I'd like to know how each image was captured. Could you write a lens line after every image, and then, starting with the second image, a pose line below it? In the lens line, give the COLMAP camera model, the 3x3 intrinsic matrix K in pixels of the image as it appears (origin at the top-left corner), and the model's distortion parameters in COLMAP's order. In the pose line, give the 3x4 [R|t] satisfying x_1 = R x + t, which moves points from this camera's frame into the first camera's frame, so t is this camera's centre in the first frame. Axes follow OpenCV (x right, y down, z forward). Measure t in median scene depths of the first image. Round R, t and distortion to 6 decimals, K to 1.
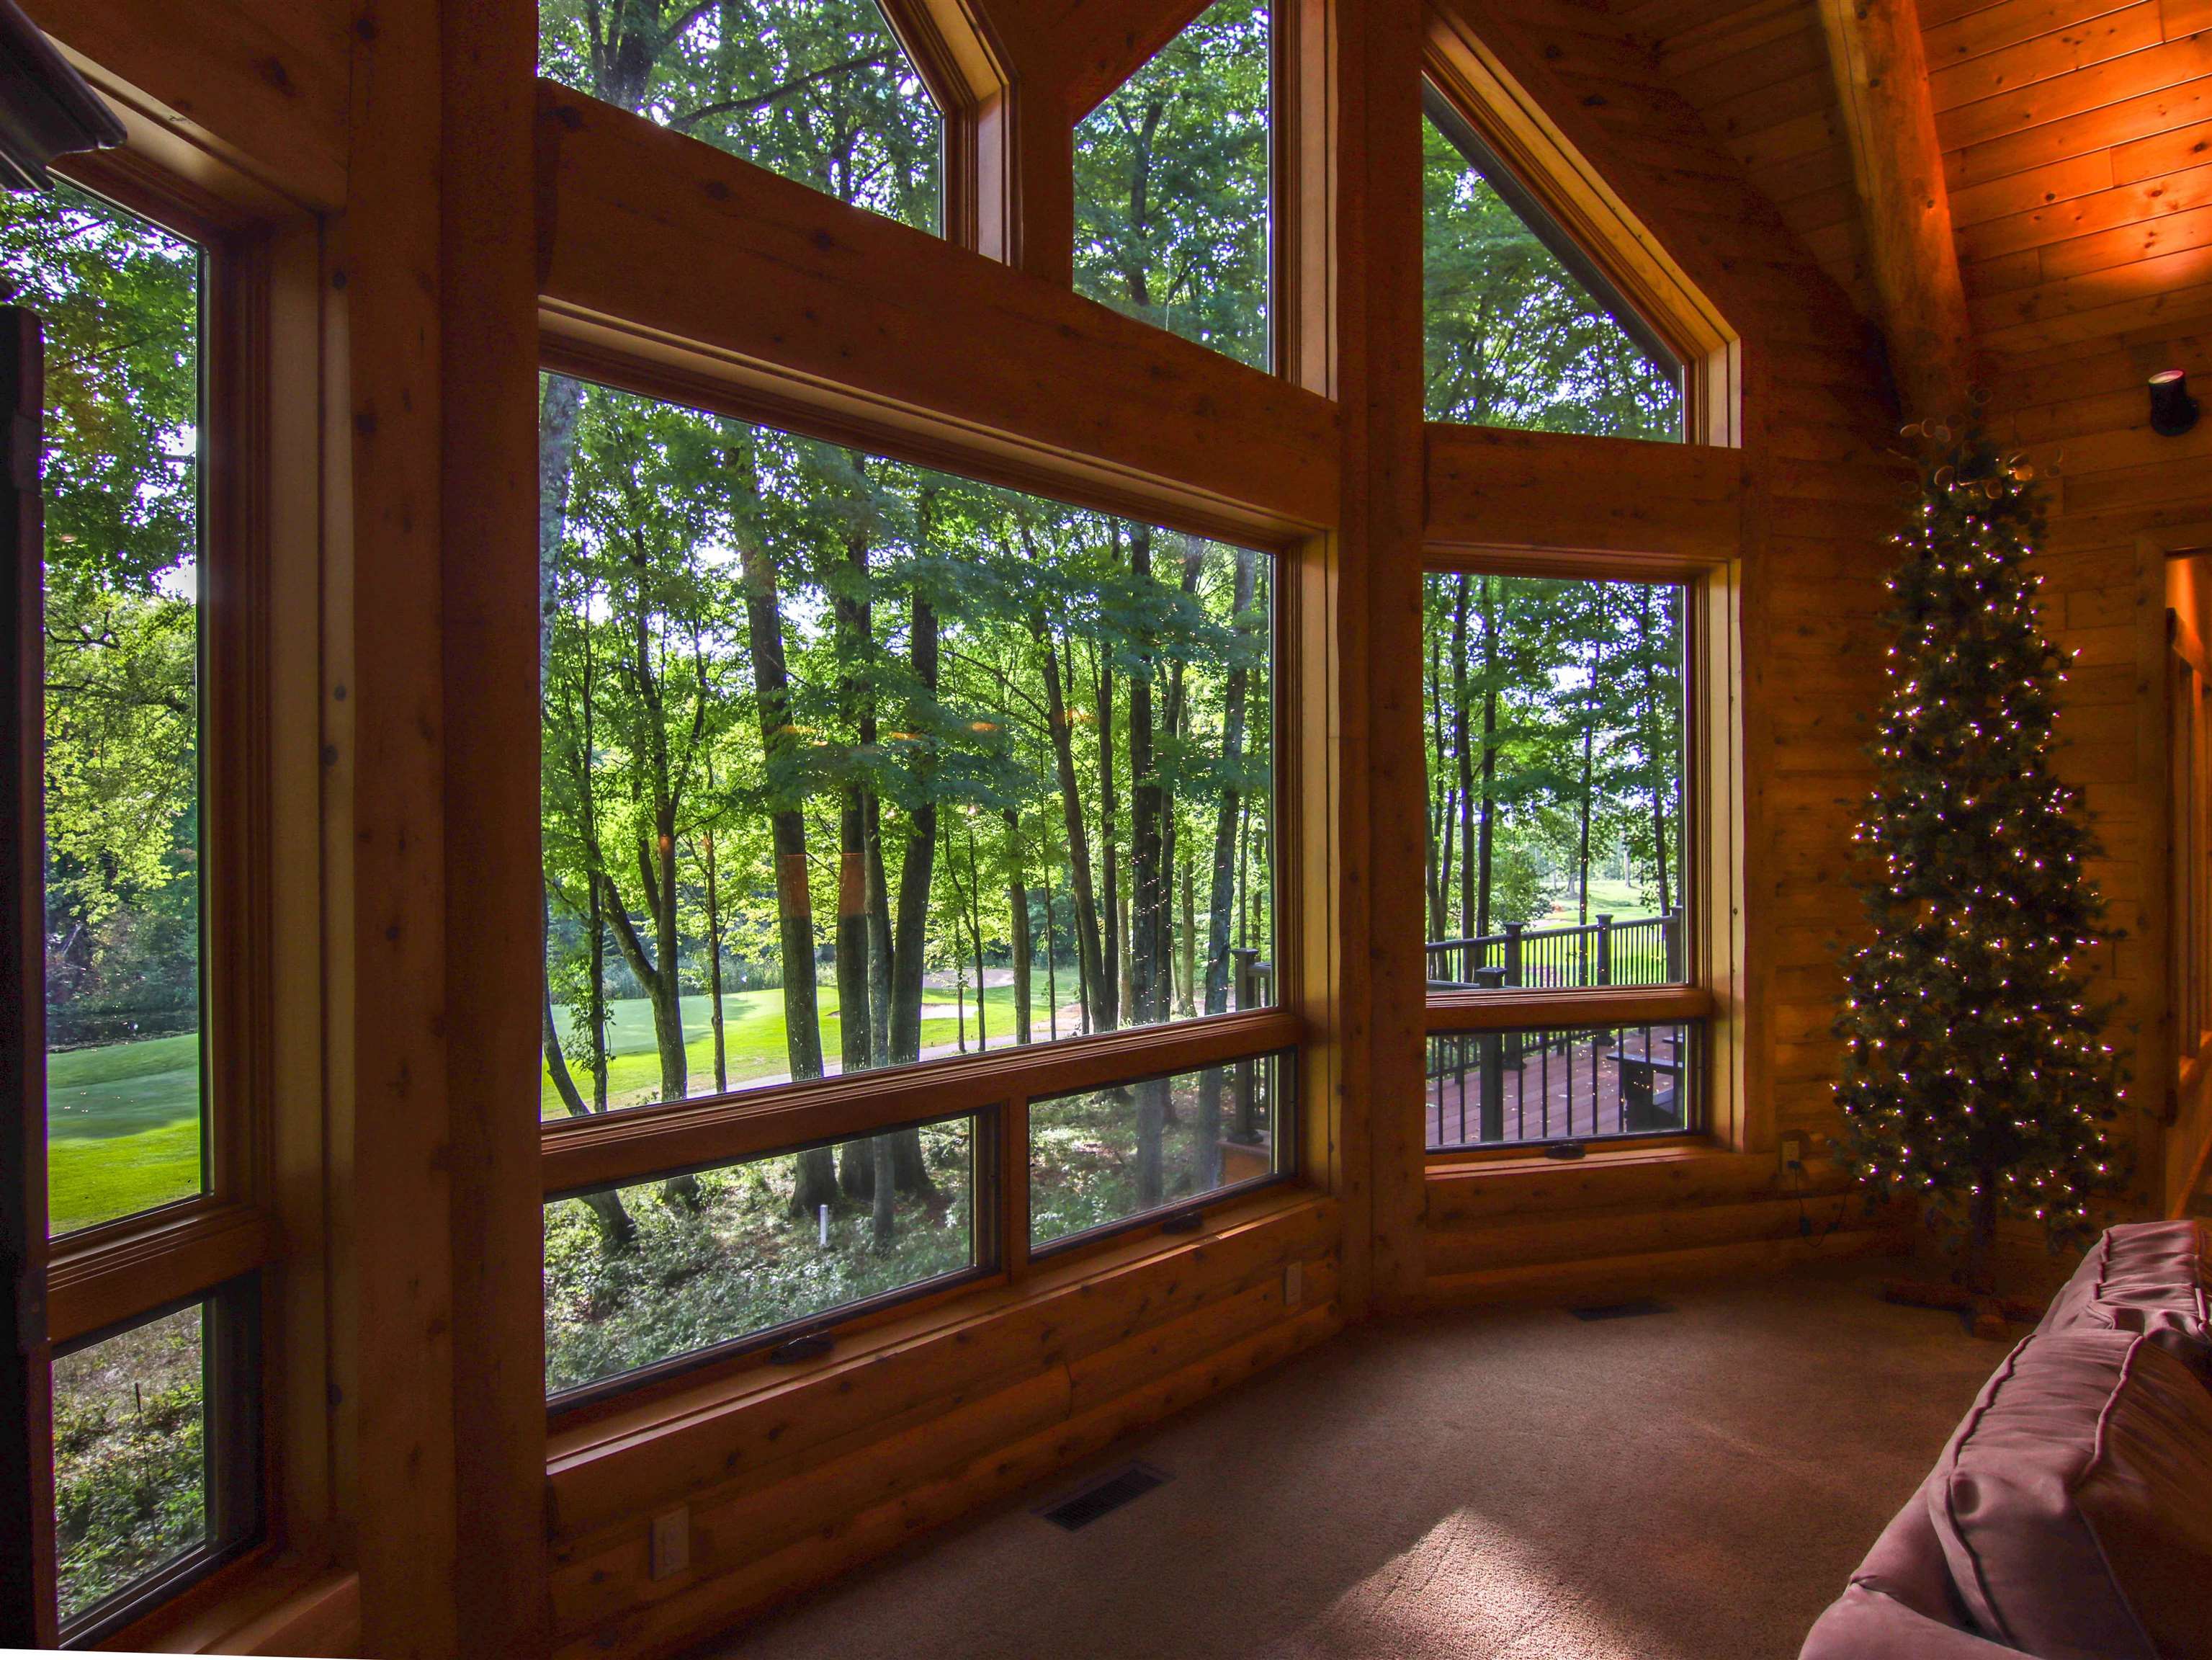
lens RADIAL K [[1323.5, 0, 1088.4], [0, 1323.5, 822.8], [0, 0, 1]] dist [0.002834, -0.019957]
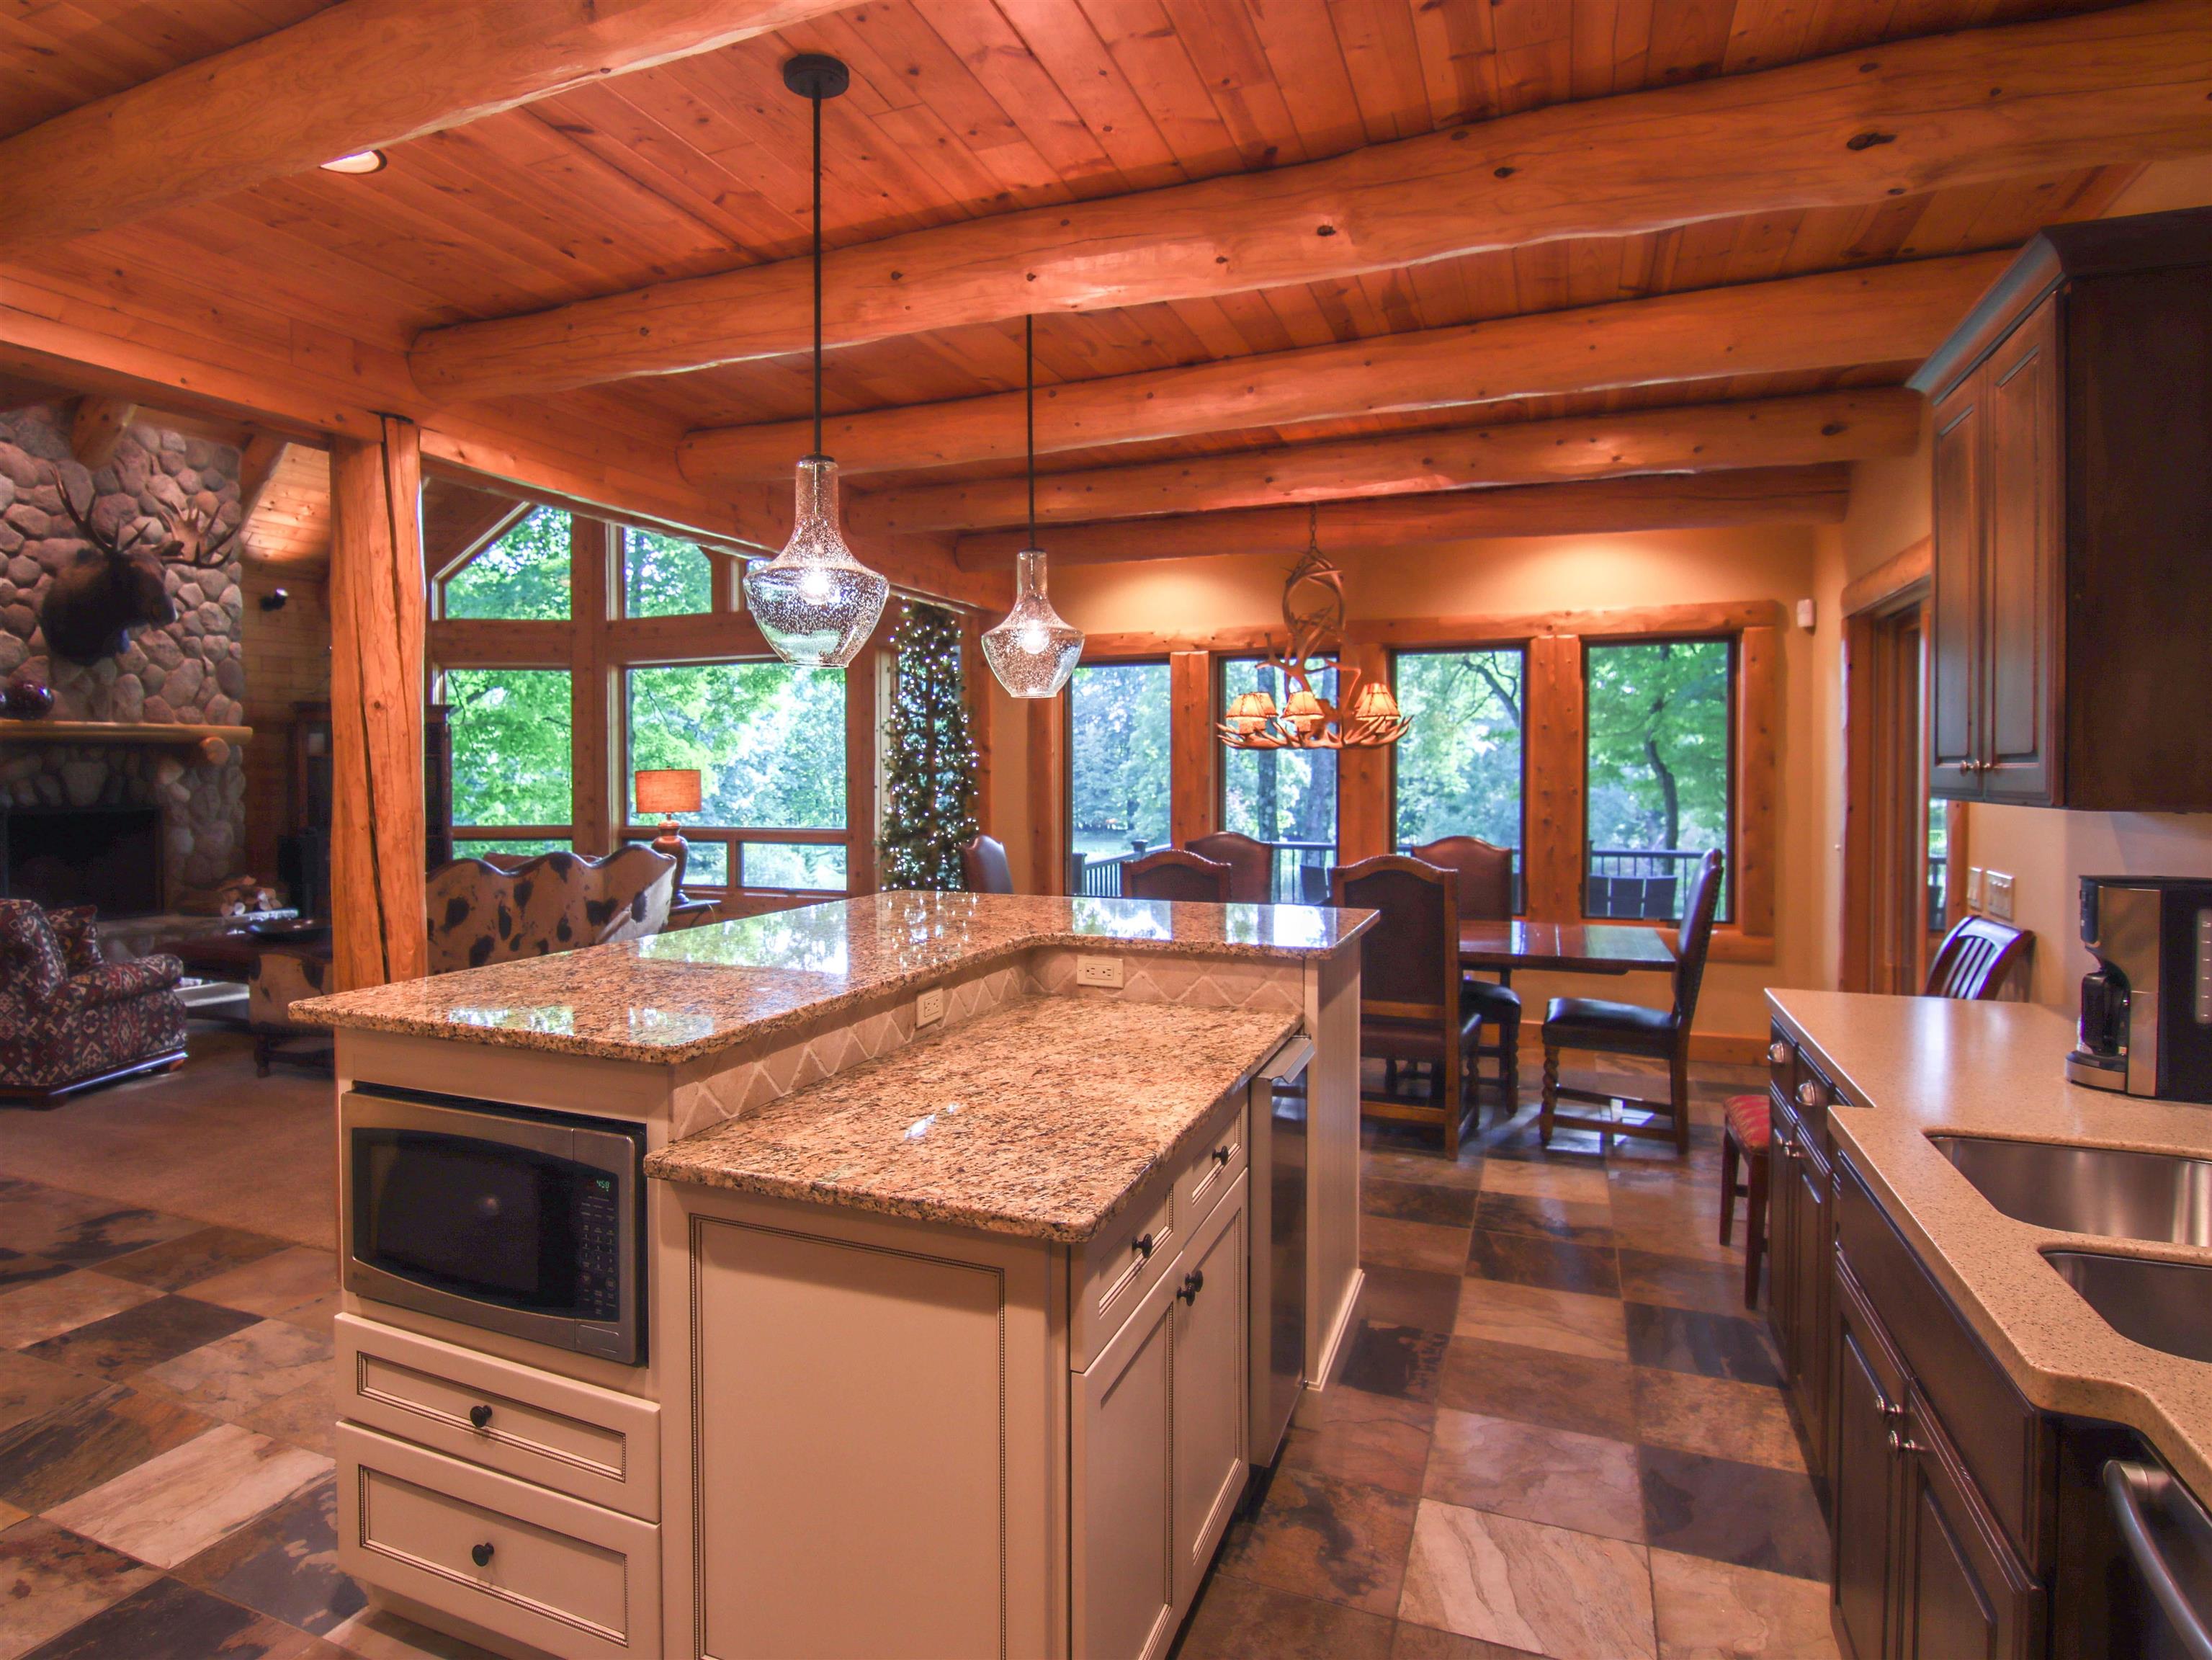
lens RADIAL K [[1288.7, 0, 955.4], [0, 1288.7, 789.6], [0, 0, 1]] dist [-0.031625, 0.000006]
pose [[0.319938, 0.017149, -0.947283, 2.661067], [0.007831, 0.999754, 0.020744, 0.012534], [0.947406, -0.014055, 0.319725, 0.382894]]
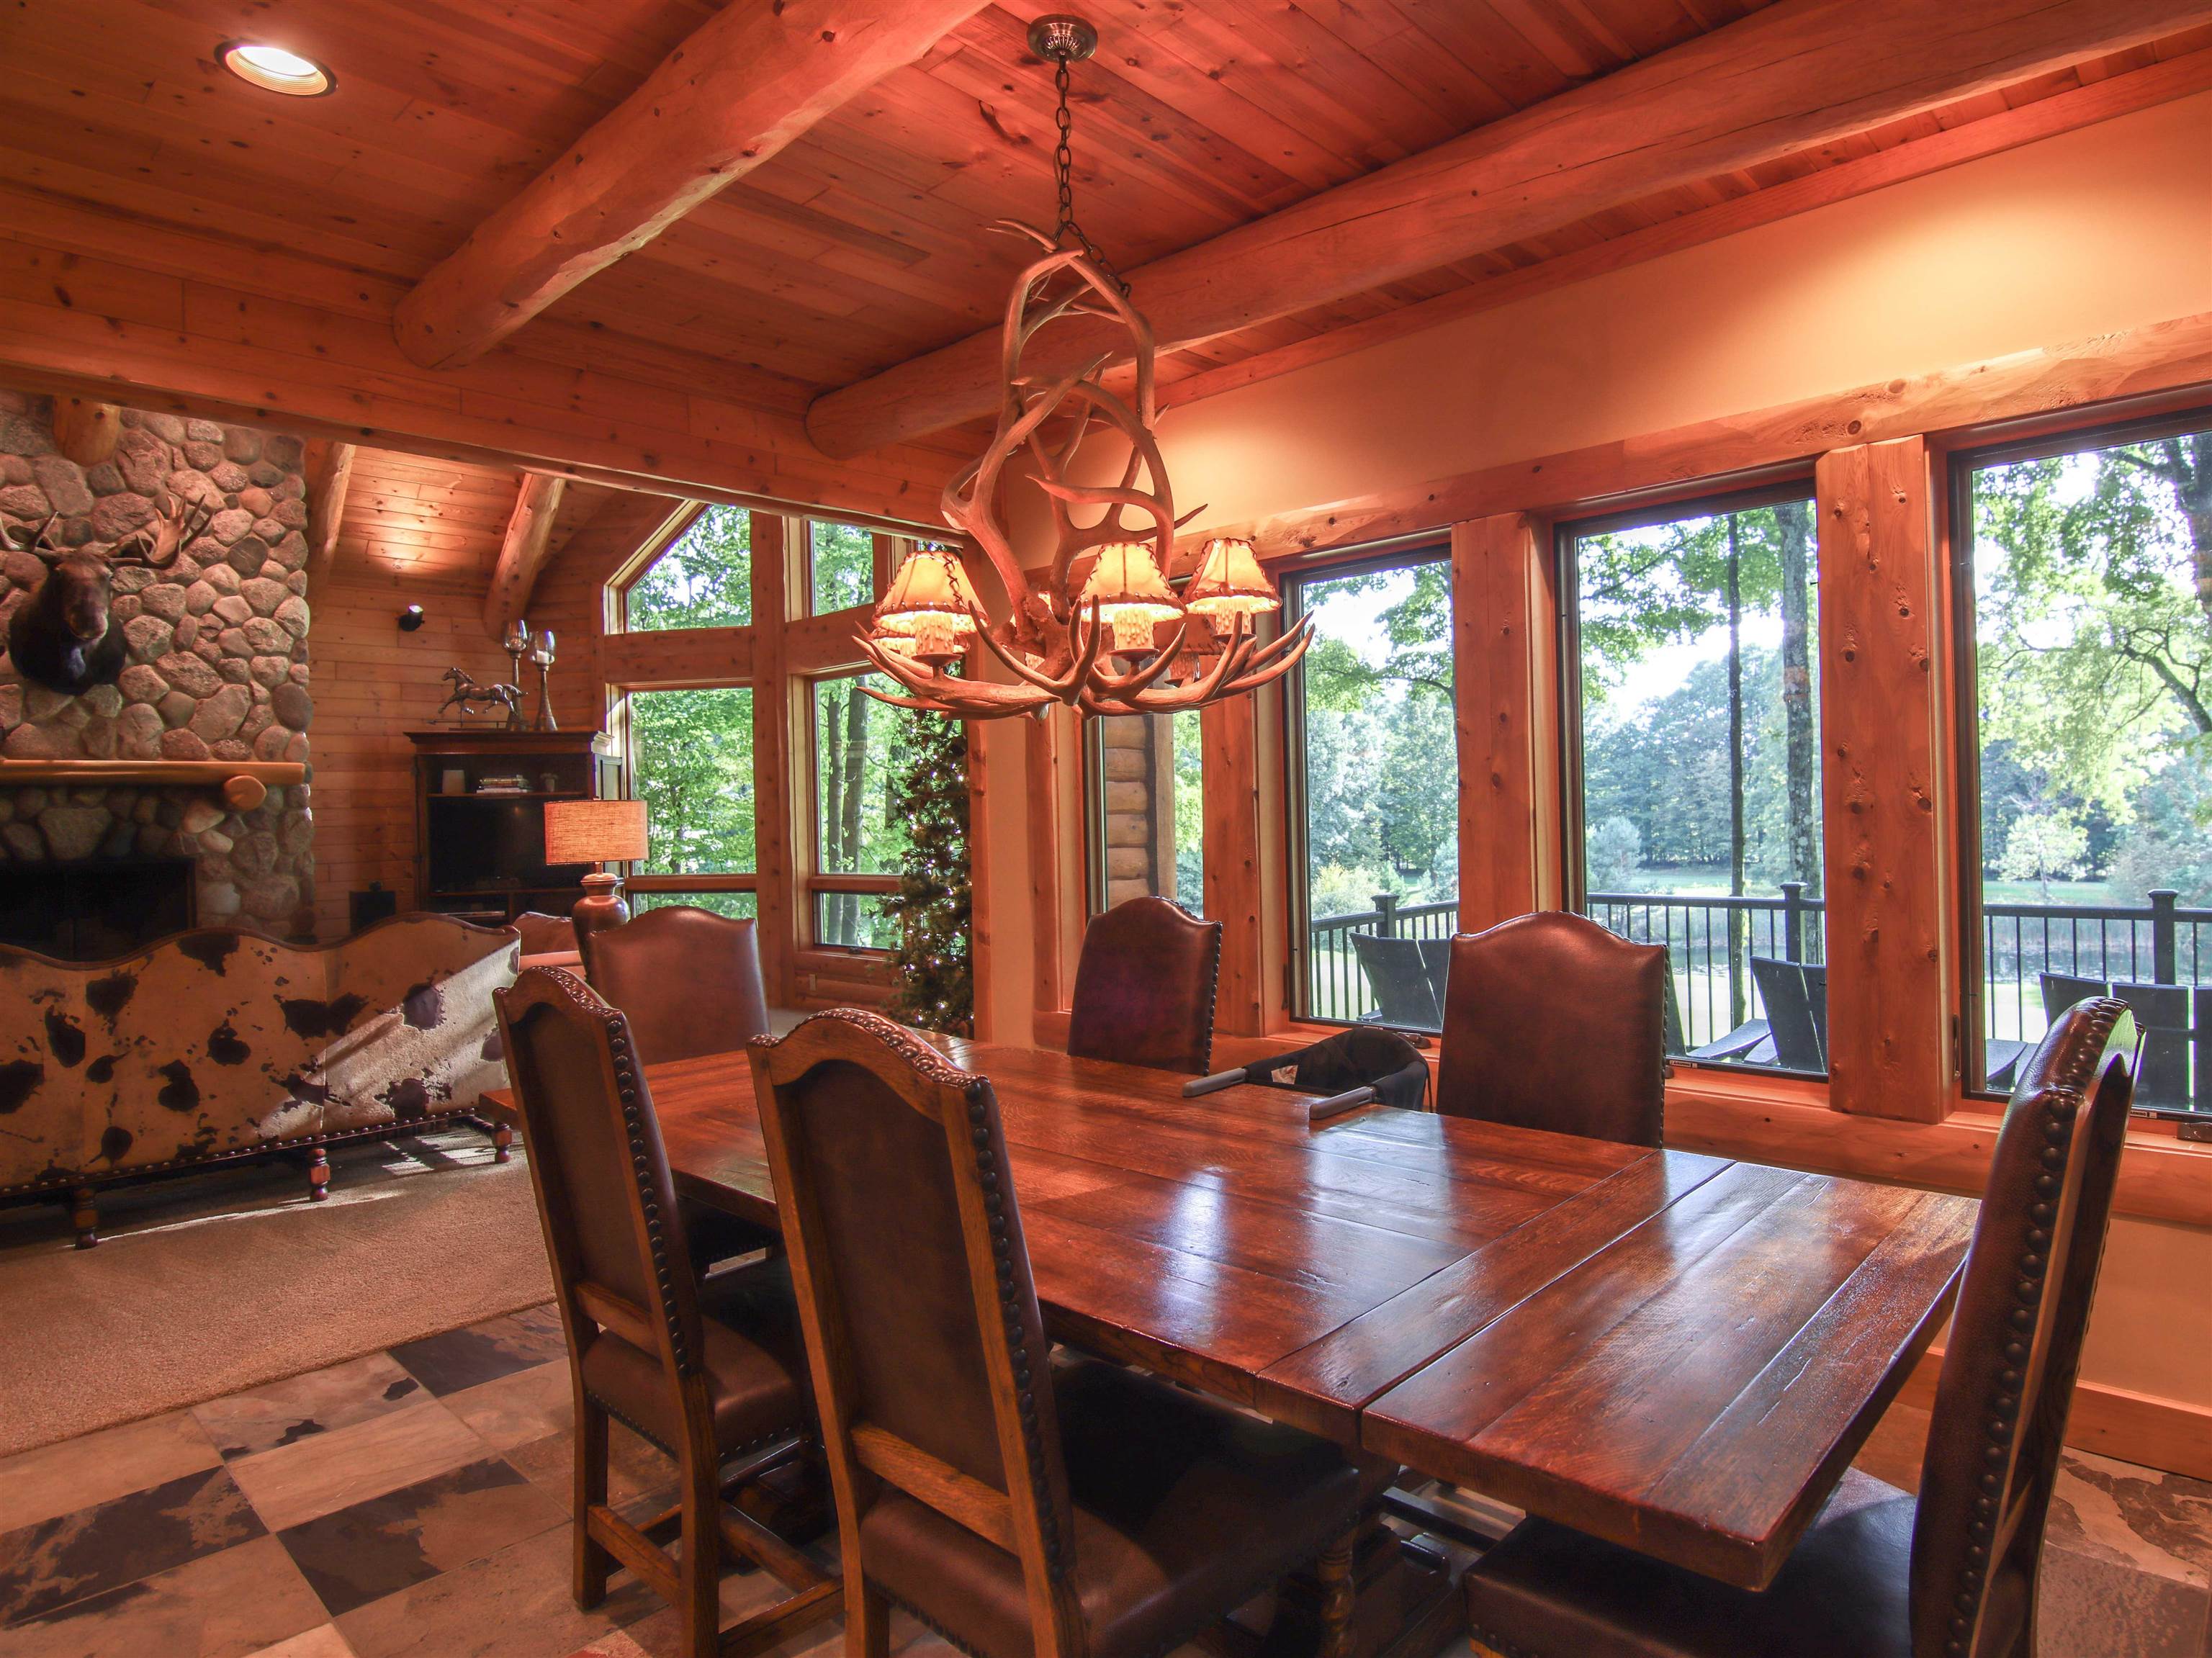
lens RADIAL K [[1275.2, 0, 1225.1], [0, 1275.2, 815.1], [0, 0, 1]] dist [-0.025651, -0.001466]
pose [[0.050454, 0.005893, -0.998709, 2.049006], [0.029809, 0.999528, 0.007404, 0.044401], [0.998281, -0.030144, 0.050254, 1.217535]]
